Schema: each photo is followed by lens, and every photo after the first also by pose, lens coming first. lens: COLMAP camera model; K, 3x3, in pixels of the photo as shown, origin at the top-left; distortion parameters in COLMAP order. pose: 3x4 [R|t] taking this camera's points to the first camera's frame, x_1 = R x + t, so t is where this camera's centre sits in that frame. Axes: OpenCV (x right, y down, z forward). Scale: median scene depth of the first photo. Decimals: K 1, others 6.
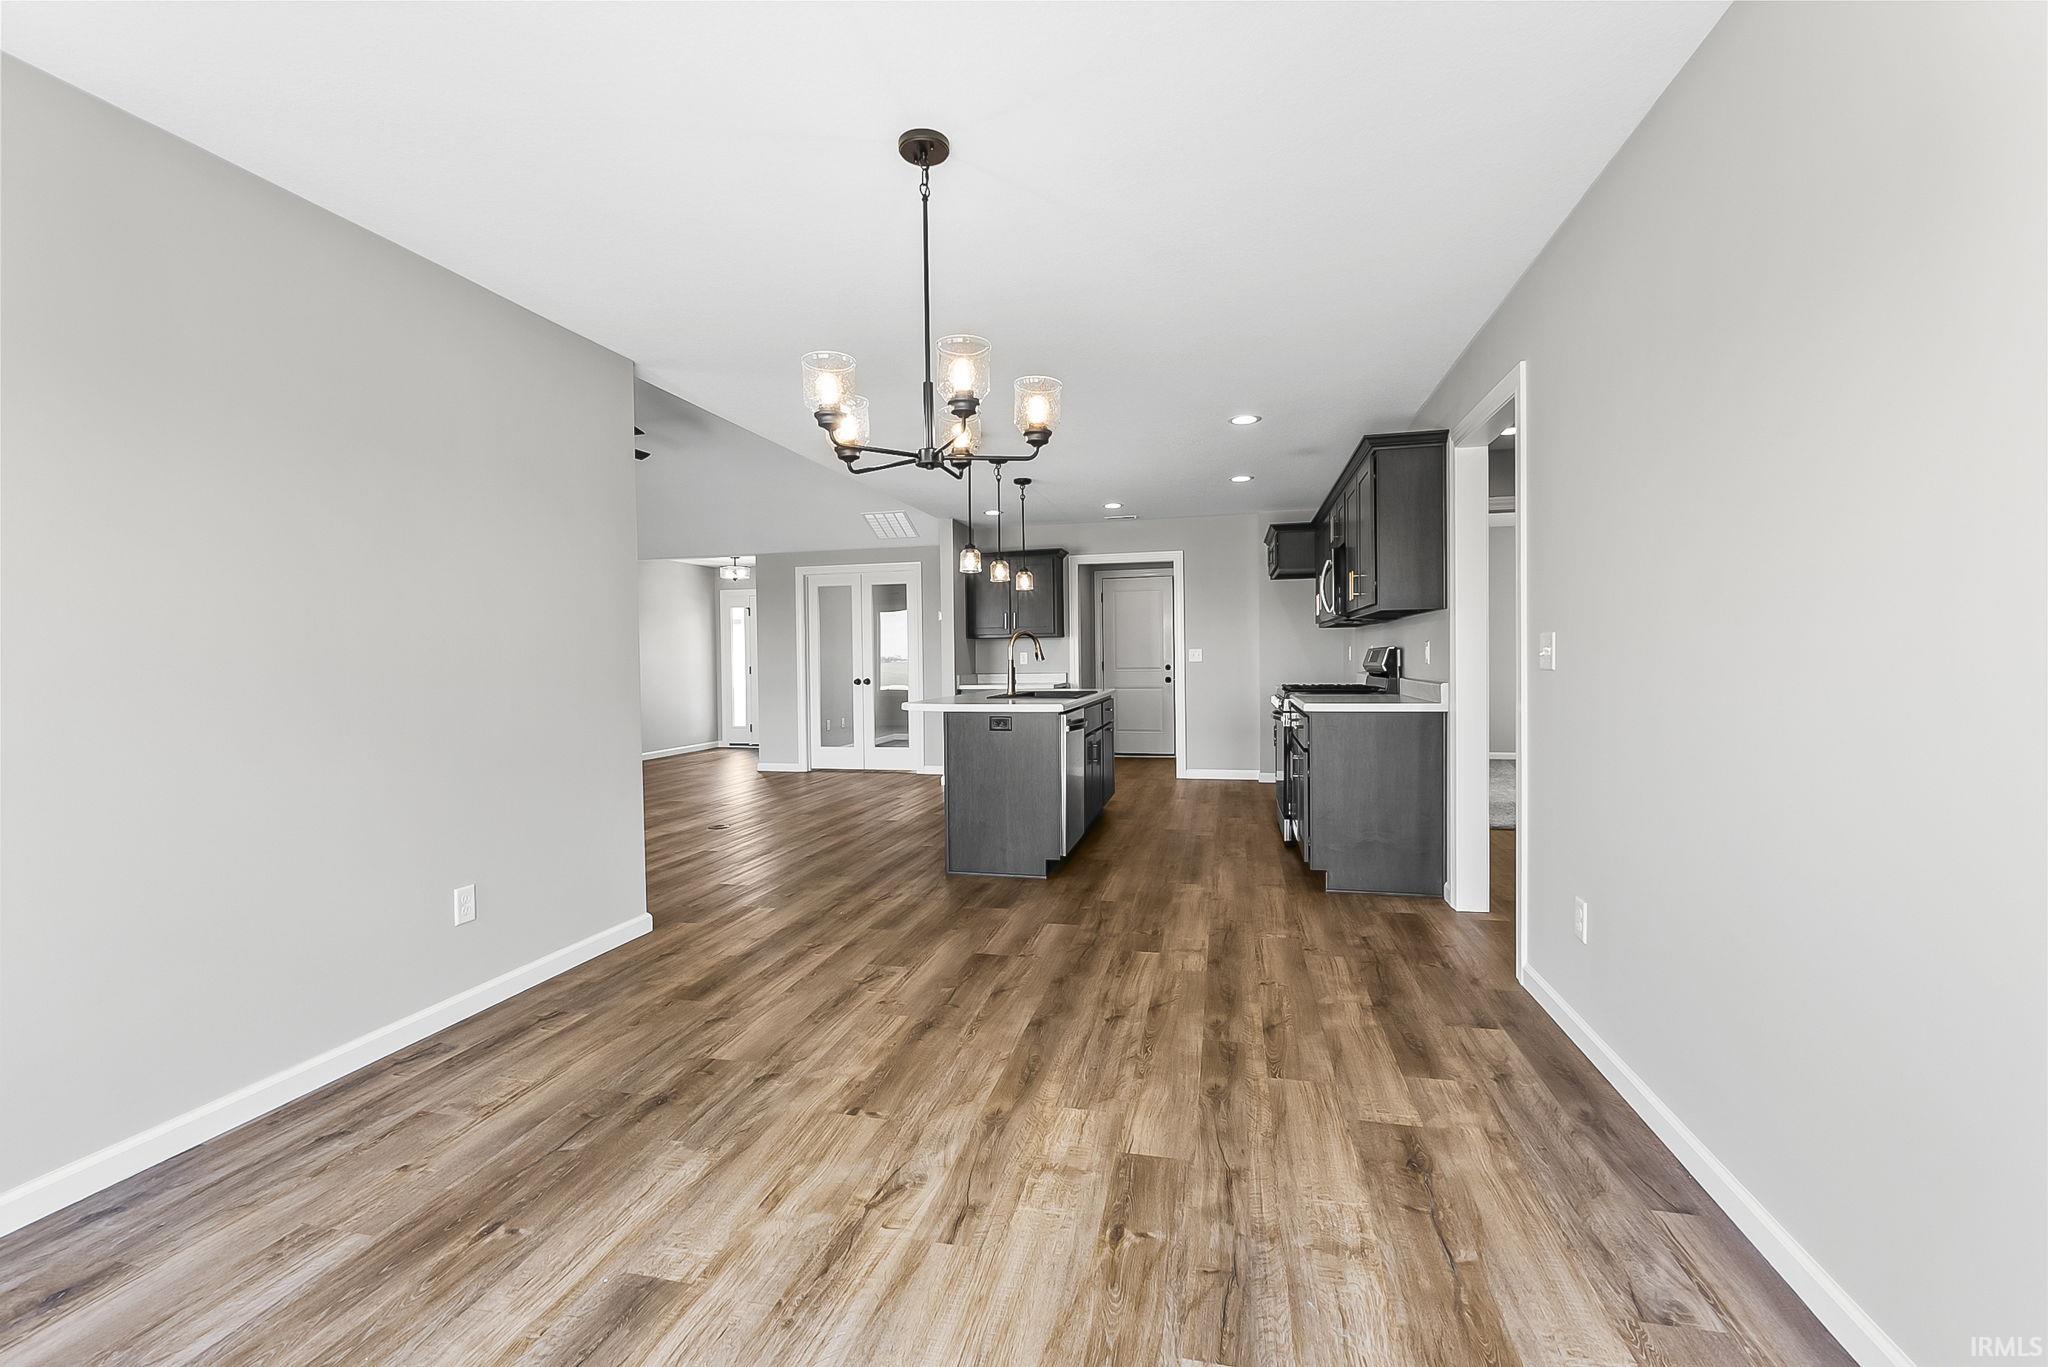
lens RADIAL K [[868.1, 0, 1020.8], [0, 868.1, 678.7], [0, 0, 1]] dist [-0.002403, -0.001373]
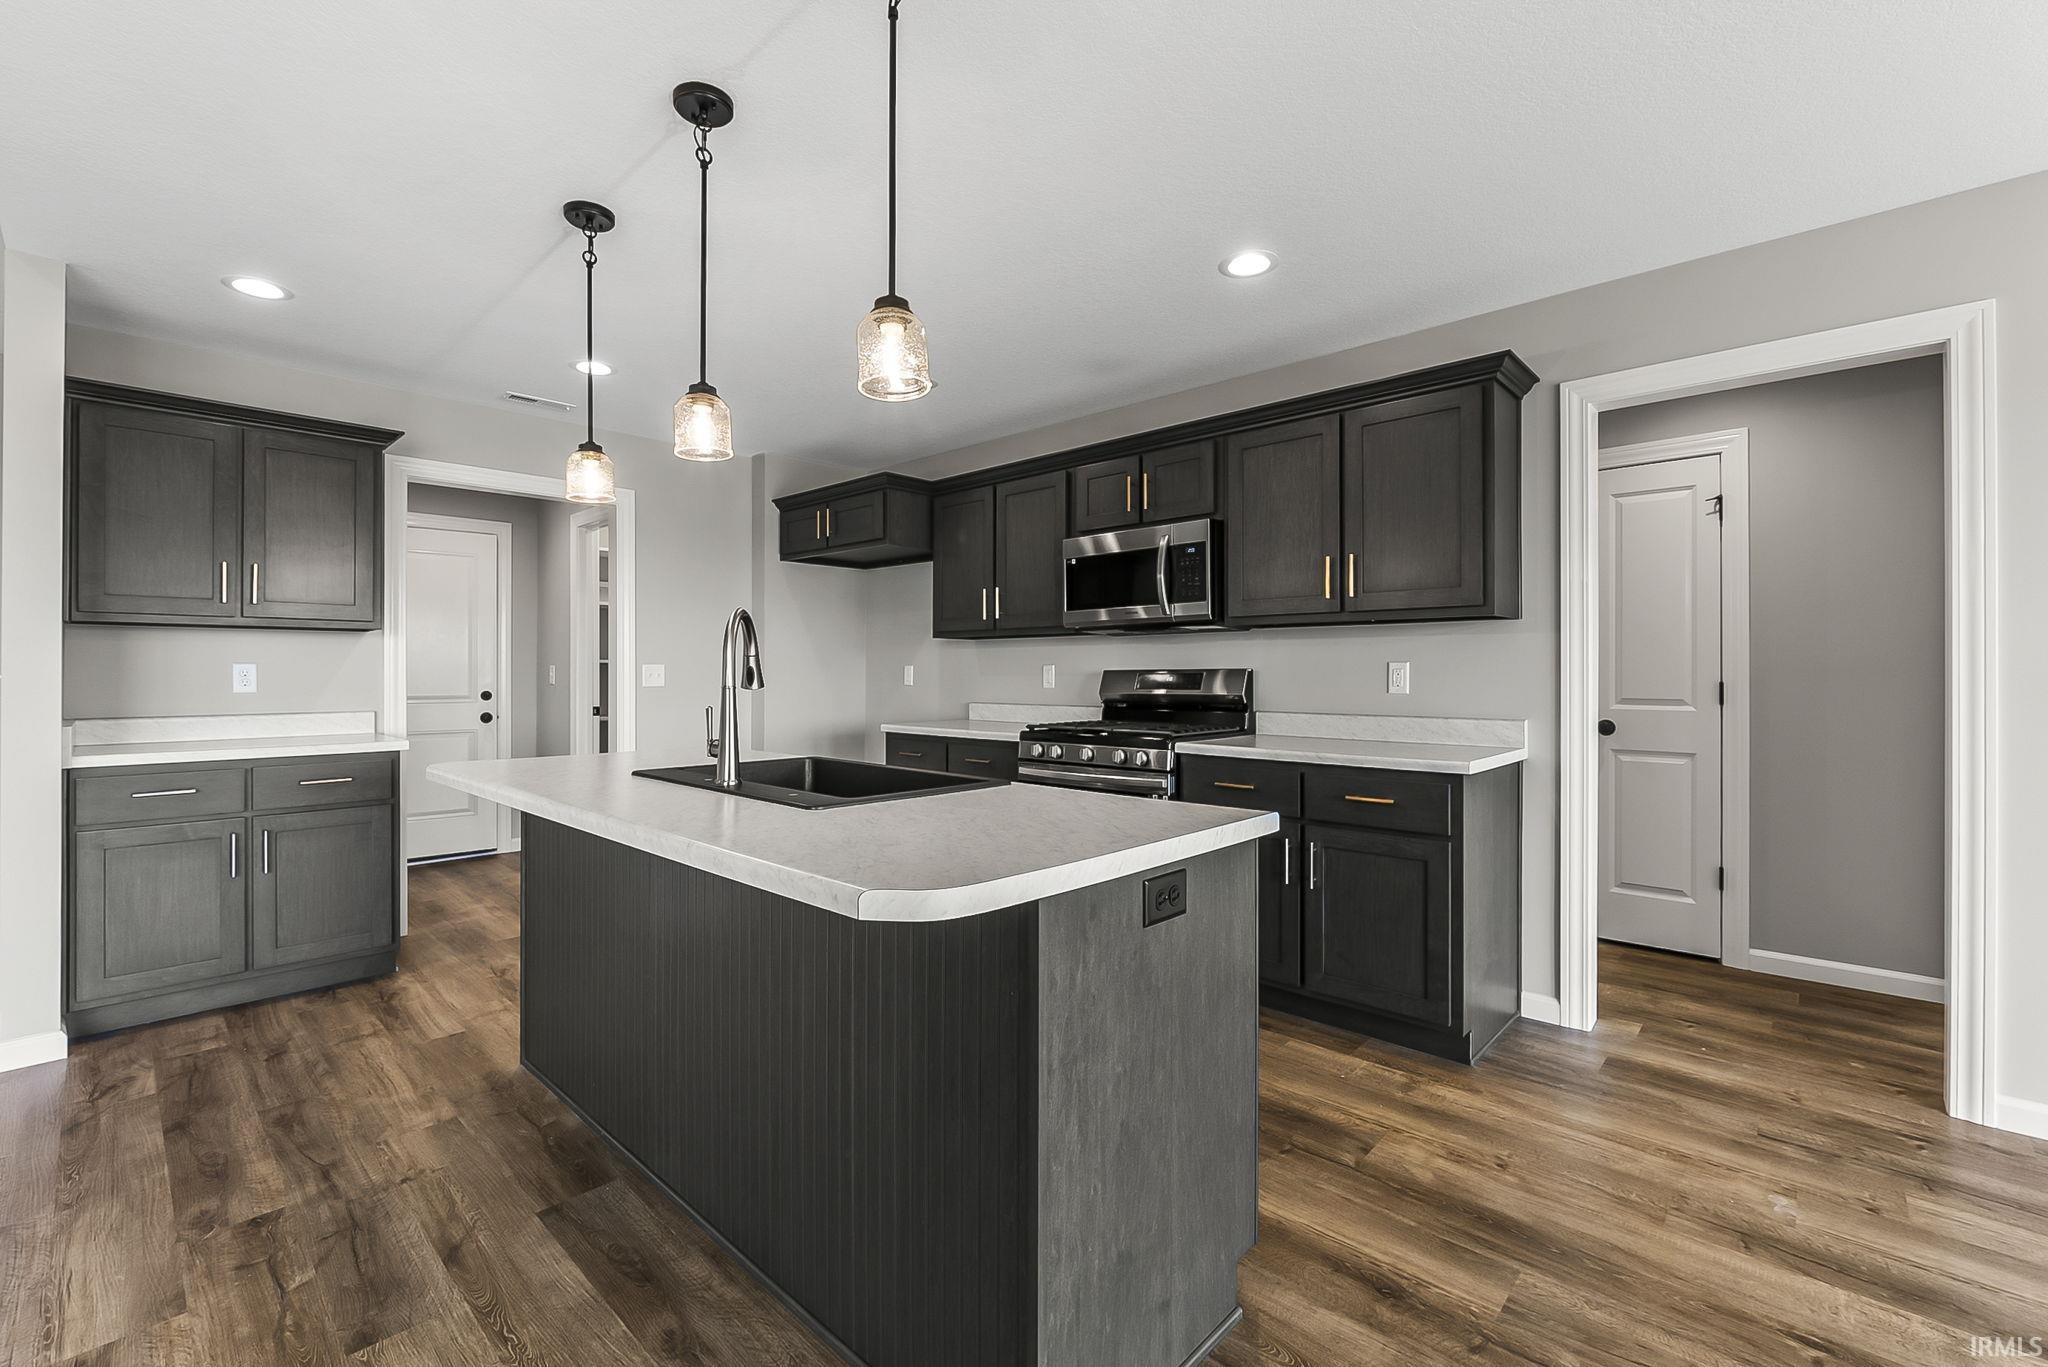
lens RADIAL K [[868.1, 0, 1025.6], [0, 868.1, 677.2], [0, 0, 1]] dist [-0.002403, -0.001373]
pose [[0.492995, 0.008839, 0.869987, -0.431941], [0.014524, 0.999725, -0.018388, -0.028988], [-0.869911, 0.021700, 0.492731, 1.212472]]
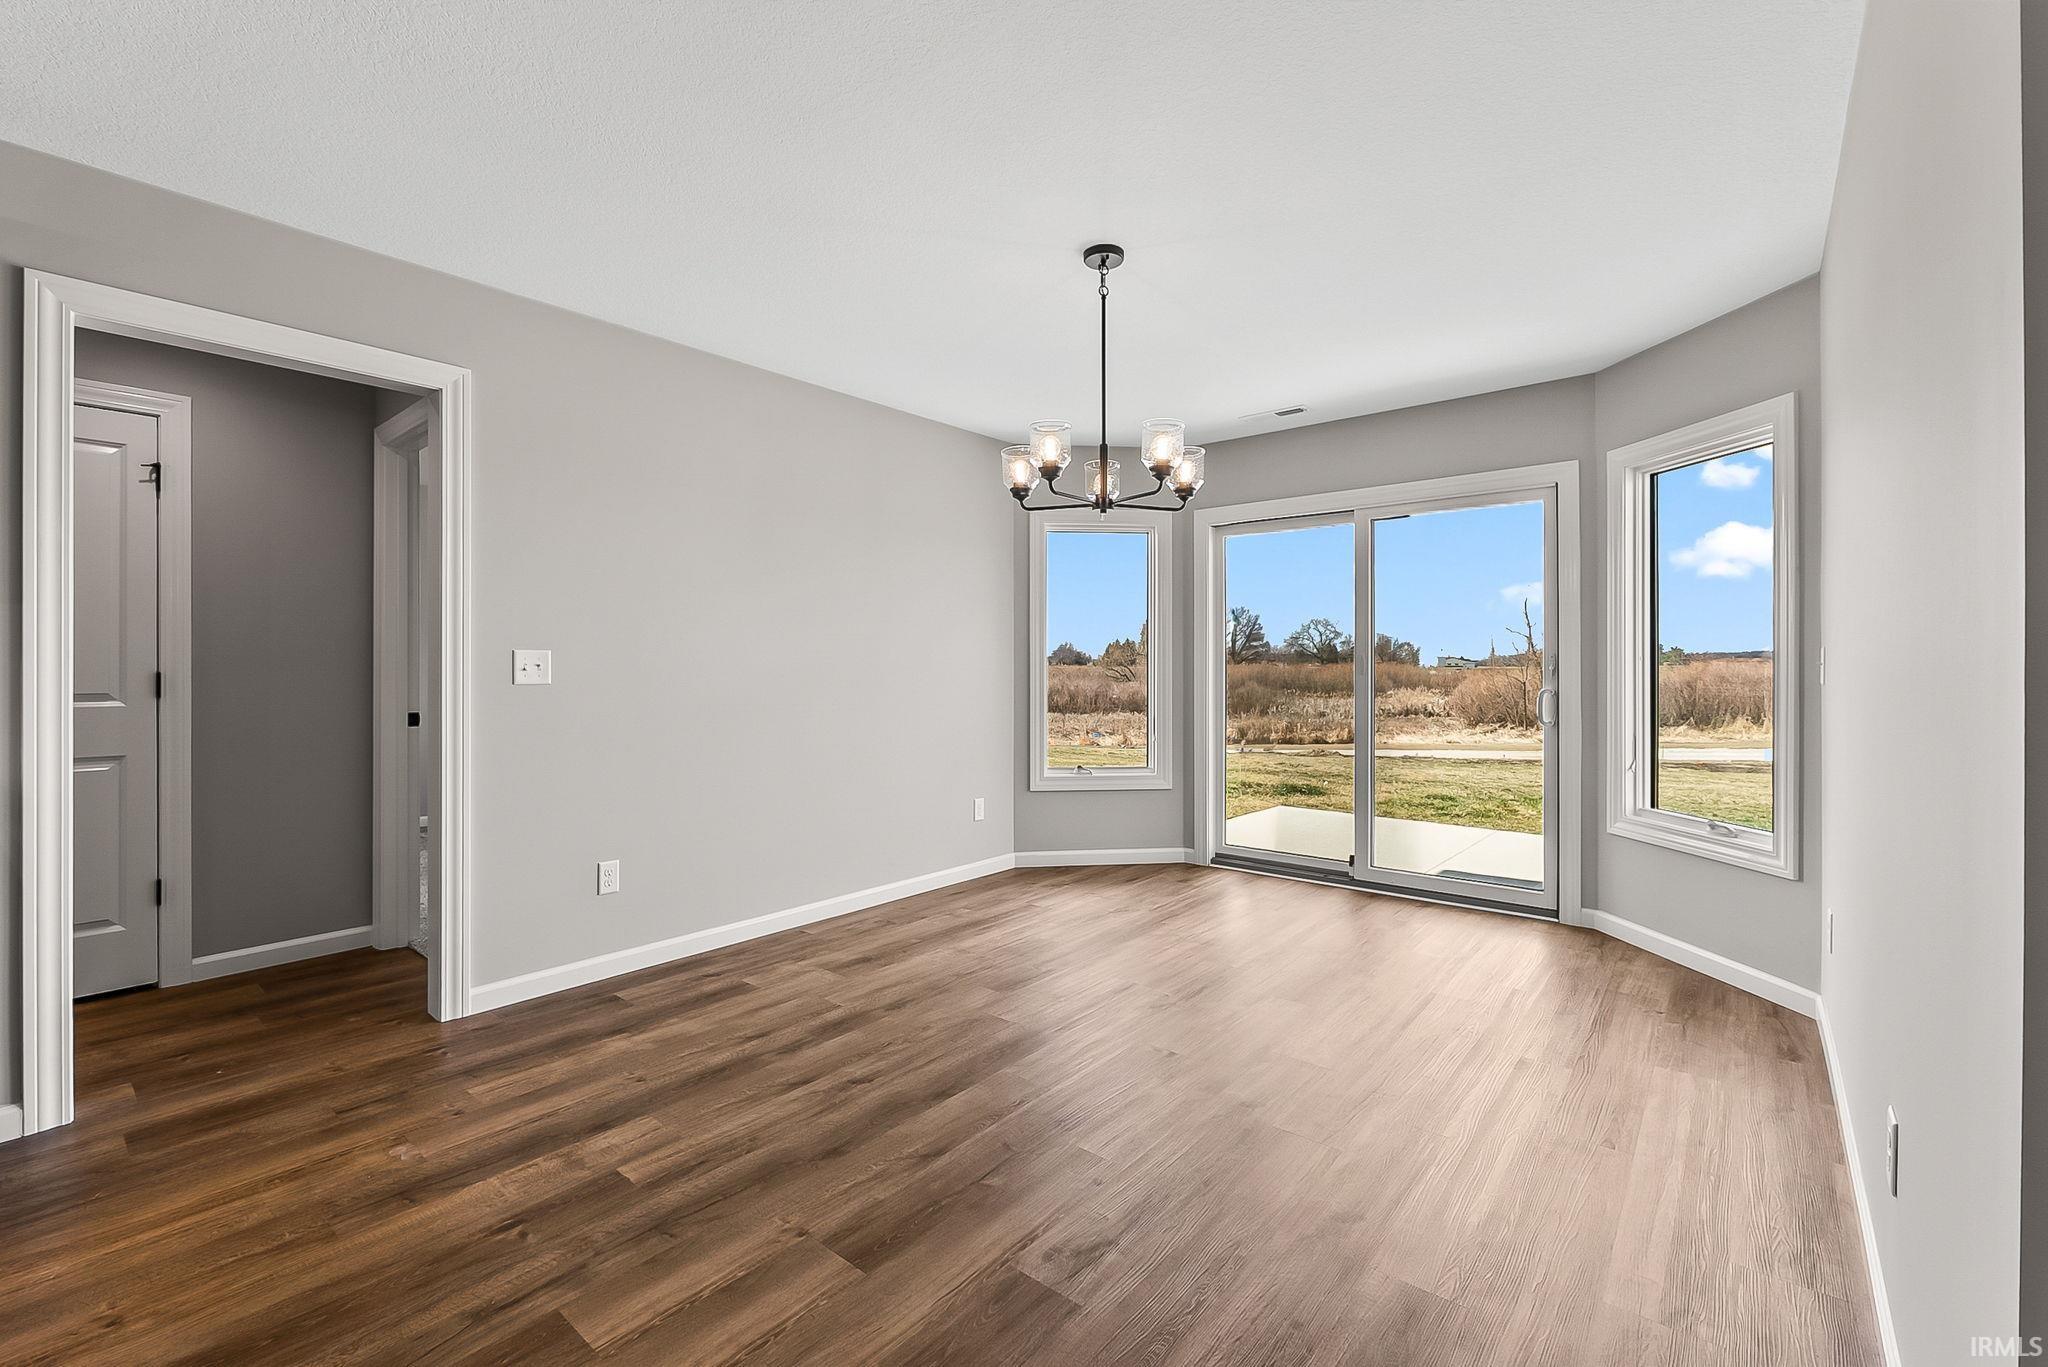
lens RADIAL K [[868.1, 0, 1016.4], [0, 868.1, 670.8], [0, 0, 1]] dist [-0.002403, -0.001373]
pose [[-0.893431, 0.012348, 0.449030, -0.356687], [0.023051, 0.999565, 0.018377, -0.027802], [-0.448608, 0.026770, -0.893328, 1.412456]]
